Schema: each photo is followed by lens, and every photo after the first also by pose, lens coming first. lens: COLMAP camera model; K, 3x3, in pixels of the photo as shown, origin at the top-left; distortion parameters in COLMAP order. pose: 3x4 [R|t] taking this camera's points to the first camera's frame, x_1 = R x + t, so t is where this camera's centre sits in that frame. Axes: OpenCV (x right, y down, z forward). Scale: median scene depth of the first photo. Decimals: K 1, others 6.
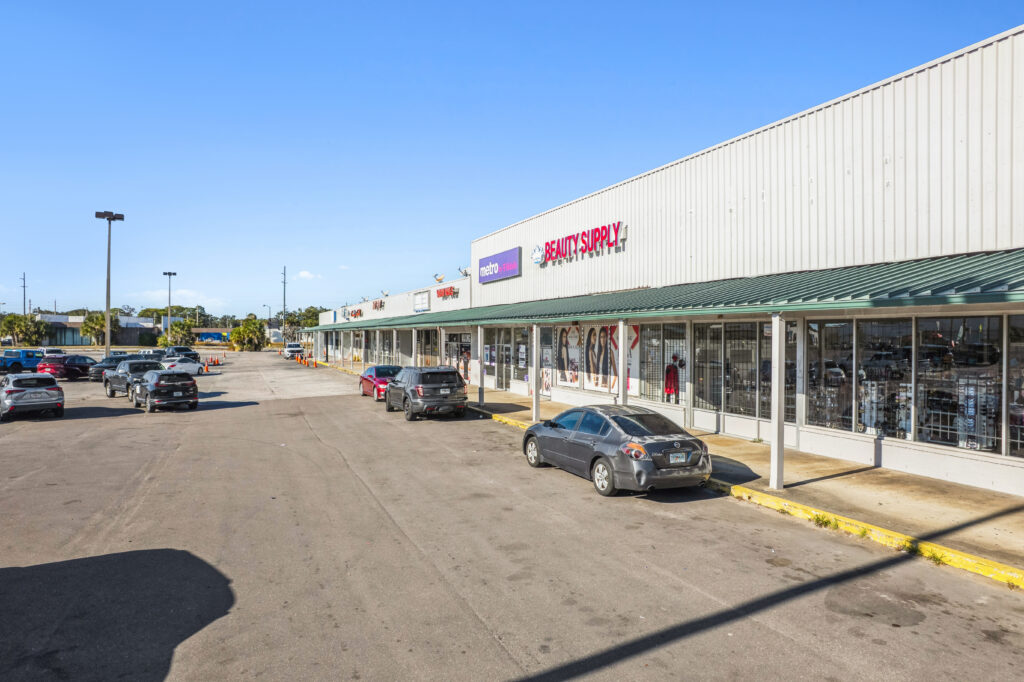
lens RADIAL K [[667.7, 0, 501.9], [0, 667.7, 341.1], [0, 0, 1]] dist [-0.079386, 0.062600]
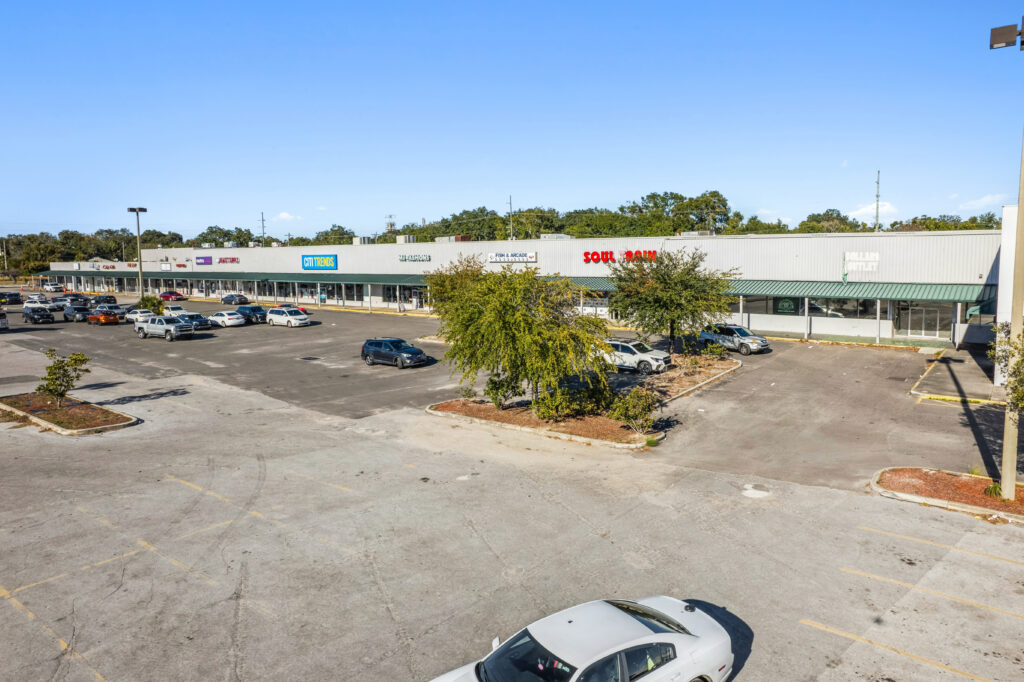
lens RADIAL K [[668.5, 0, 537.0], [0, 668.5, 305.3], [0, 0, 1]] dist [-0.077473, 0.066279]
pose [[0.855071, -0.057613, 0.515299, -0.277858], [0.022289, 0.996973, 0.074481, -0.091341], [-0.518031, -0.052201, 0.853768, -2.603774]]
